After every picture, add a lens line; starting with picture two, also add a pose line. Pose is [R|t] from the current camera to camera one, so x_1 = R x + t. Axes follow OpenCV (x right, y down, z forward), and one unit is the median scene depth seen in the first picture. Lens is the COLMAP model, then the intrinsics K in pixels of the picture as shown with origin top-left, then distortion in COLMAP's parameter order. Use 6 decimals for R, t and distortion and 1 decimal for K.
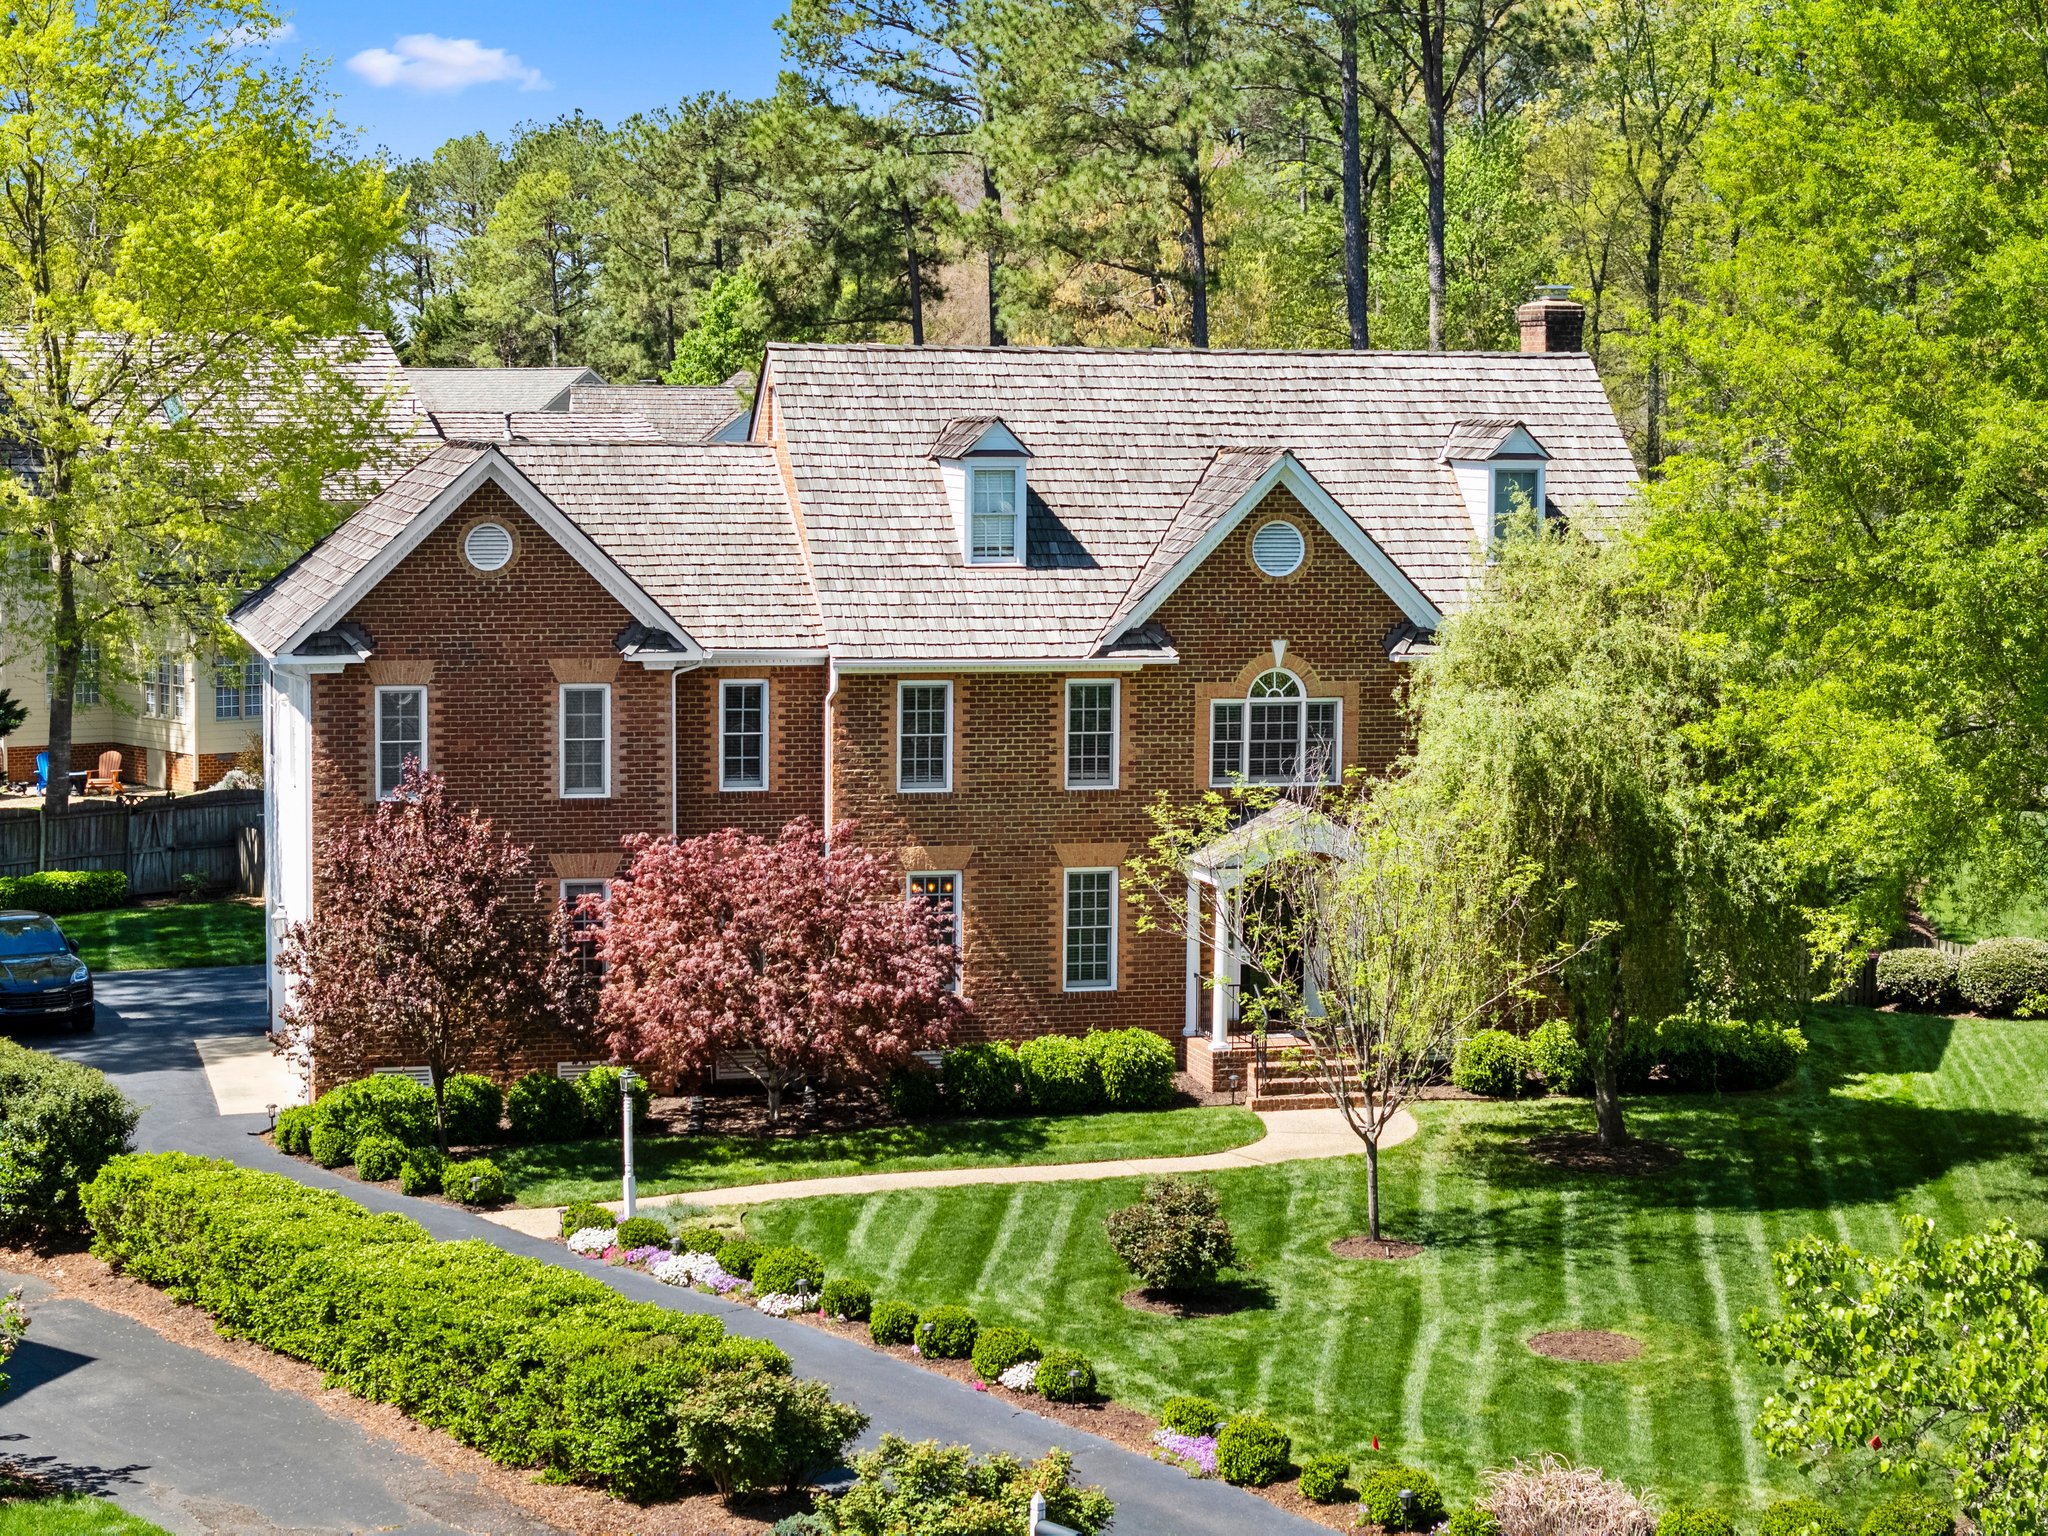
lens RADIAL K [[4107.3, 0, 1014.8], [0, 4107.3, 774.0], [0, 0, 1]] dist [-0.566145, 0.000000]
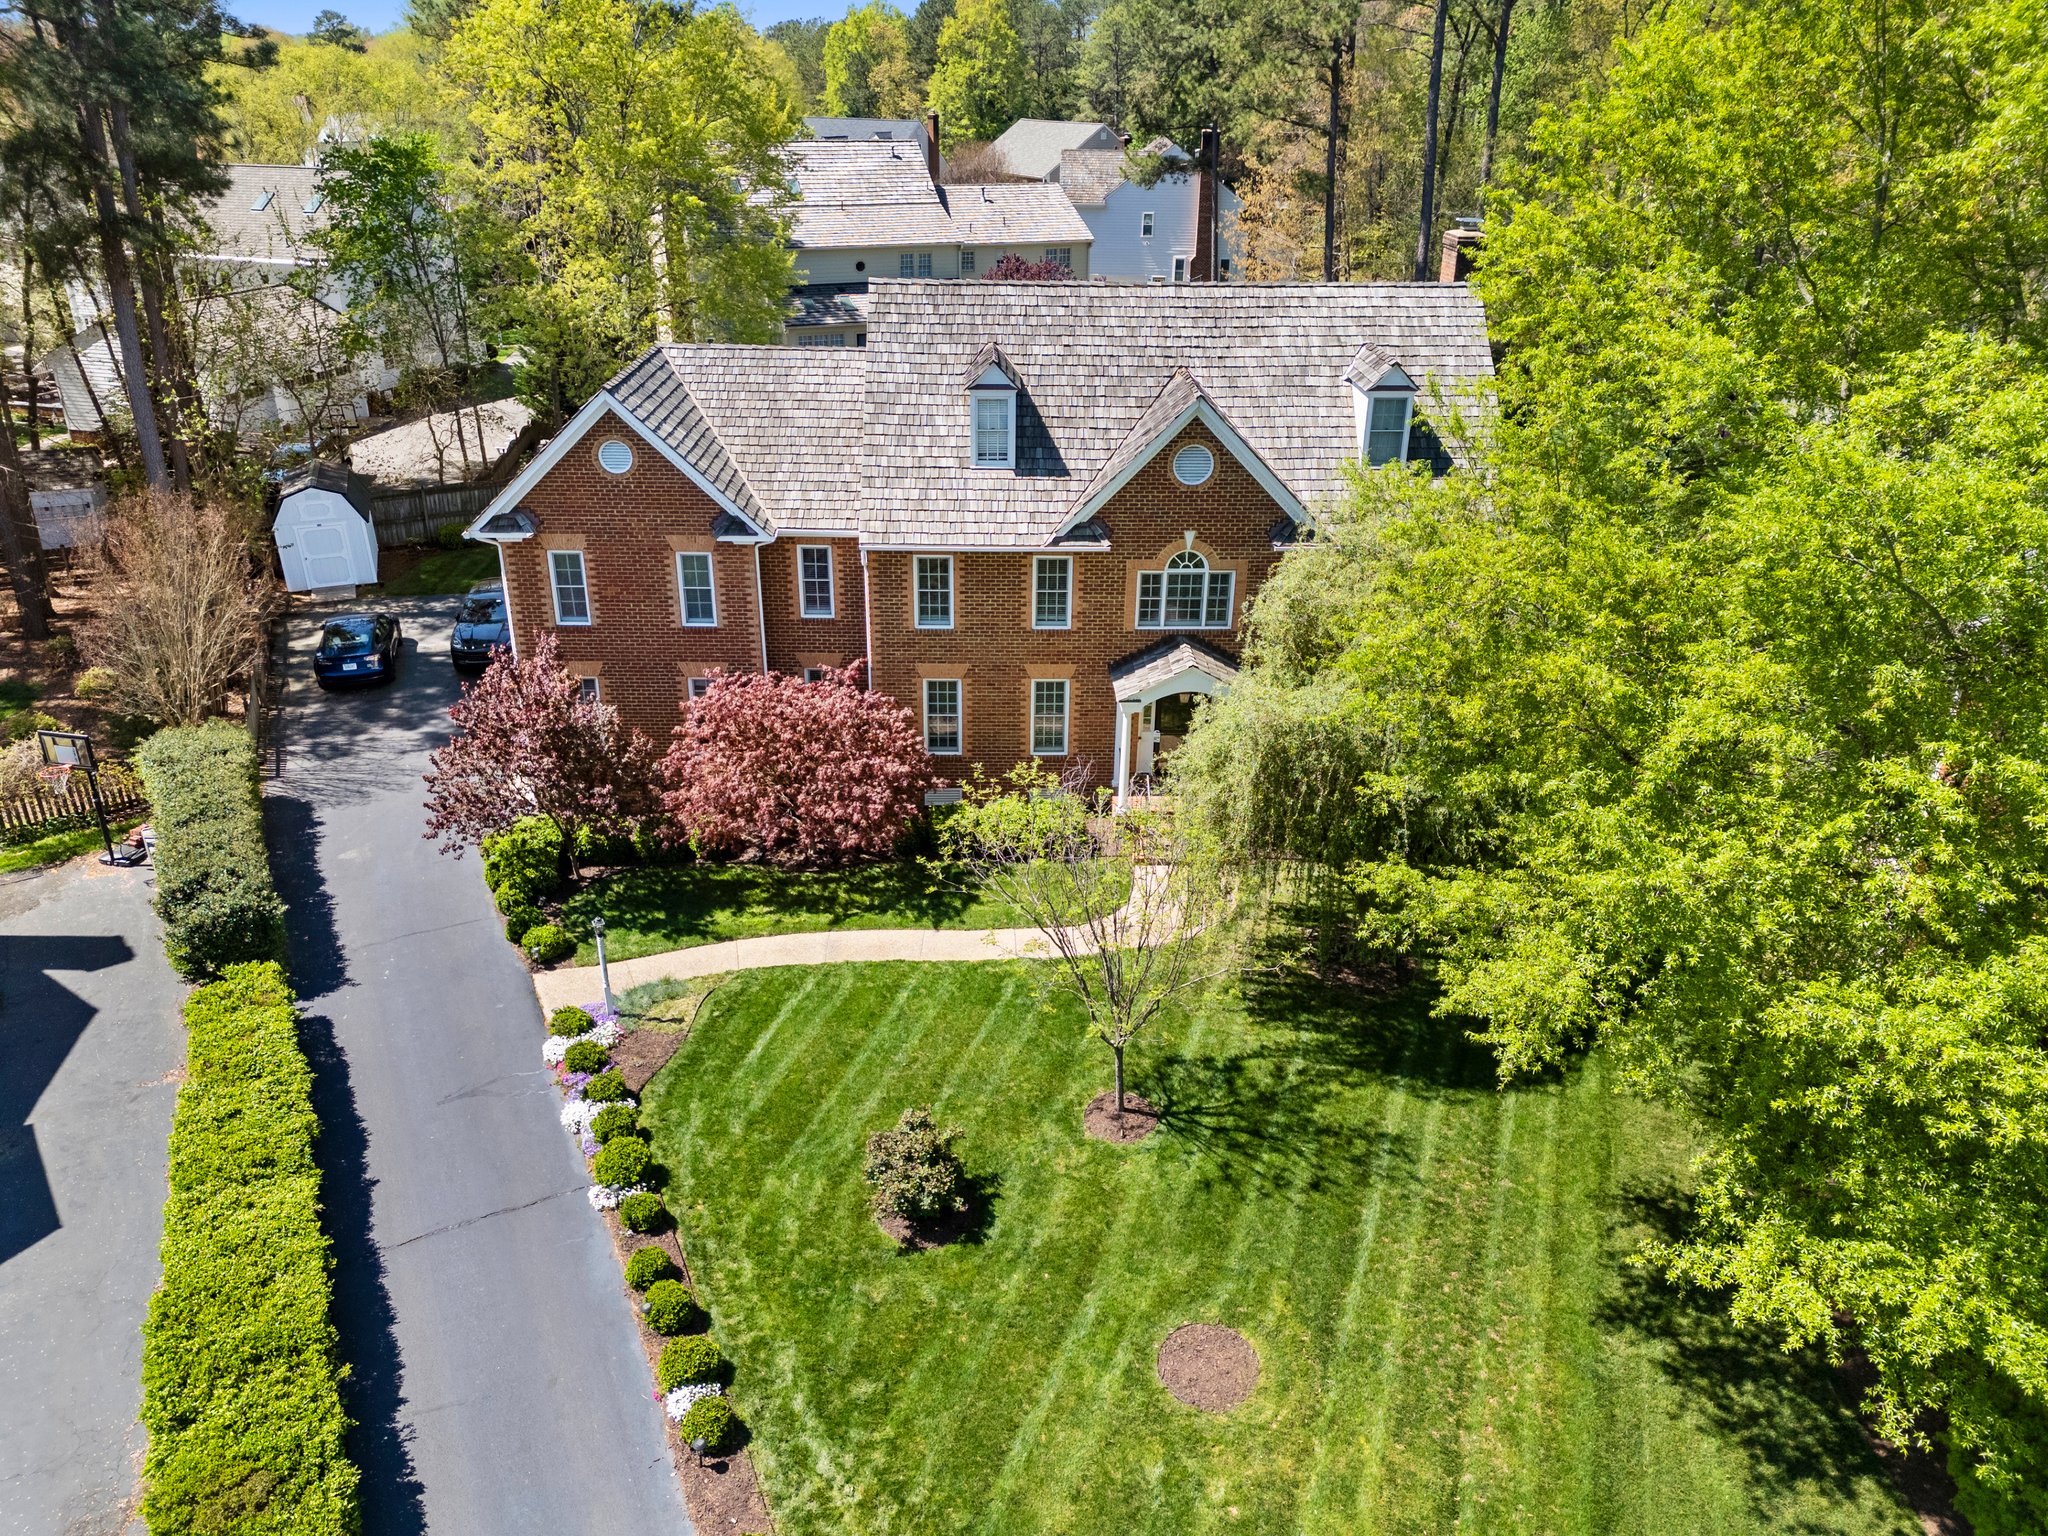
lens RADIAL K [[1484.6, 0, 1021.1], [0, 1484.6, 770.6], [0, 0, 1]] dist [0.070429, -0.051035]
pose [[0.972427, 0.099293, -0.211012, 0.126155], [-0.022965, 0.941203, 0.337059, -0.128023], [0.232072, -0.322920, 0.917532, 0.498970]]
